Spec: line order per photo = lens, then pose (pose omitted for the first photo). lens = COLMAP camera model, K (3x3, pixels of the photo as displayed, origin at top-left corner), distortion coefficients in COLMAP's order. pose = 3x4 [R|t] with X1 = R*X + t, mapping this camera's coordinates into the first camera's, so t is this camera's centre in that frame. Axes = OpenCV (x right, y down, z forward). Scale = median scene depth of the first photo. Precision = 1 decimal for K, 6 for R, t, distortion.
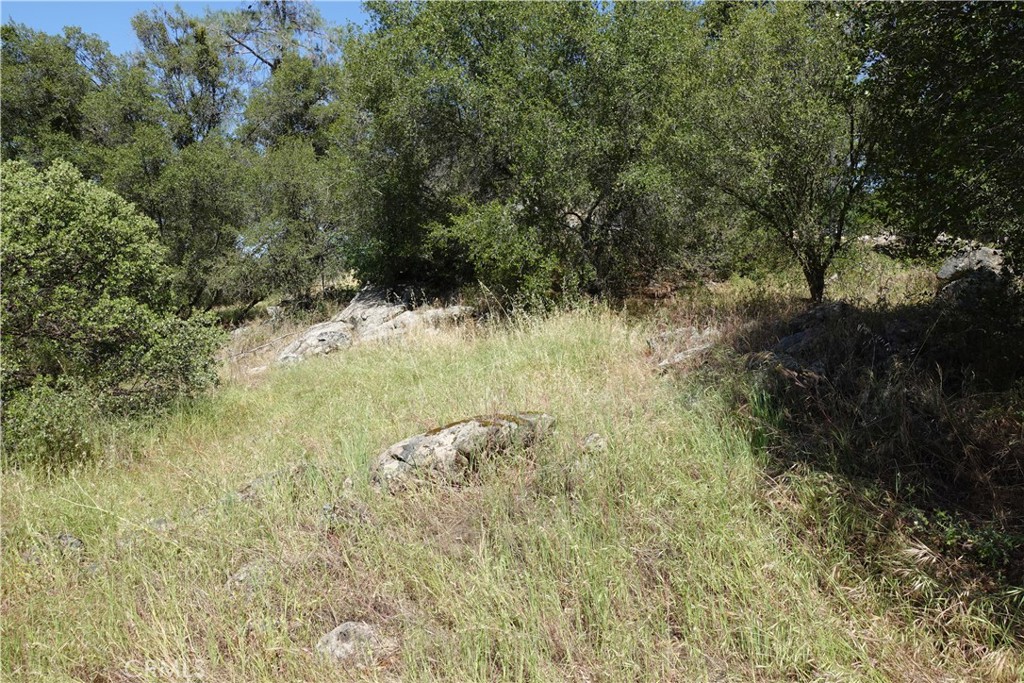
lens RADIAL K [[695.7, 0, 512.0], [0, 695.7, 341.5], [0, 0, 1]] dist [-0.008180, 0.001767]
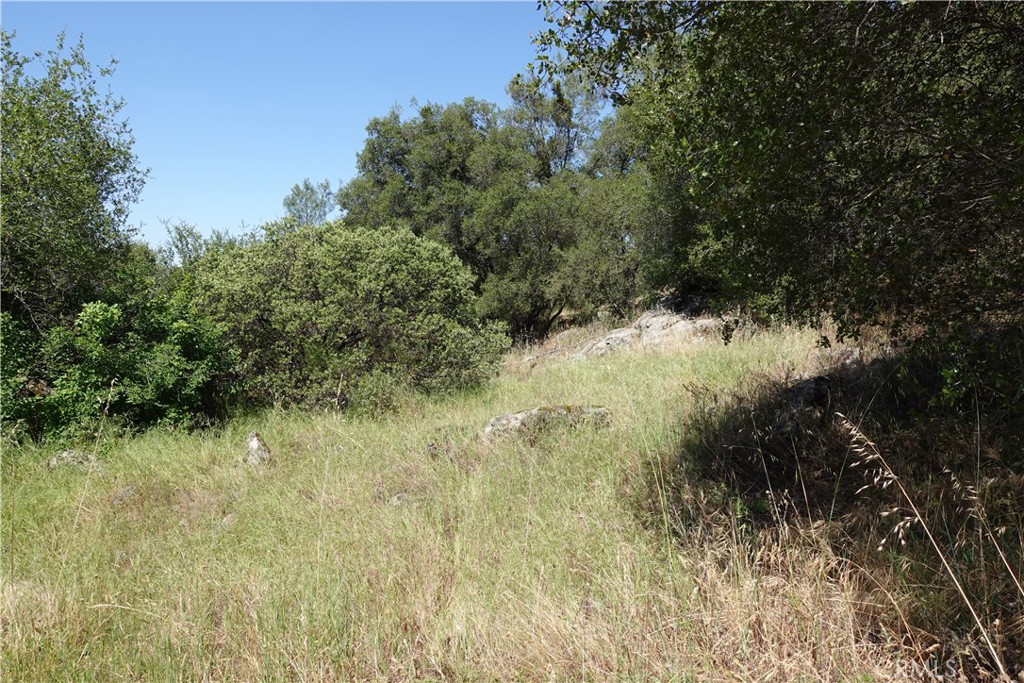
lens RADIAL K [[695.7, 0, 512.0], [0, 695.7, 341.5], [0, 0, 1]] dist [-0.008180, 0.001767]
pose [[0.849784, 0.030387, -0.526254, 0.238096], [-0.028687, 0.999524, 0.011392, -0.016096], [0.526350, 0.005416, 0.850251, -0.124880]]
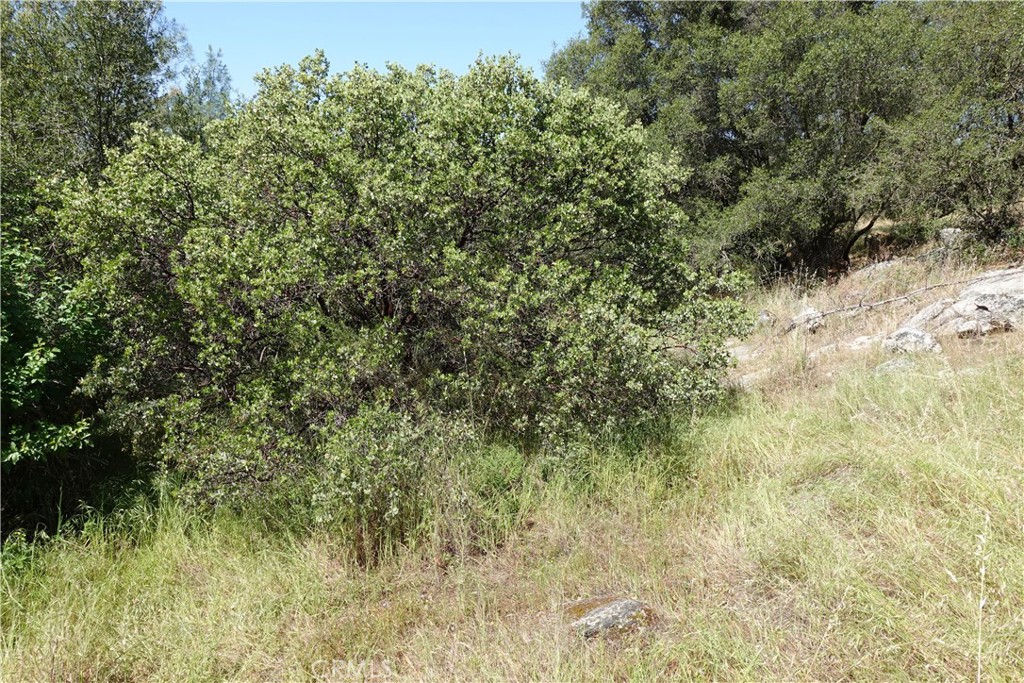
lens RADIAL K [[695.7, 0, 512.0], [0, 695.7, 341.5], [0, 0, 1]] dist [-0.008180, 0.001767]
pose [[0.584321, 0.158507, -0.795893, -0.035714], [-0.043478, 0.985446, 0.164337, -0.056884], [0.810357, -0.061422, 0.582708, 0.355222]]
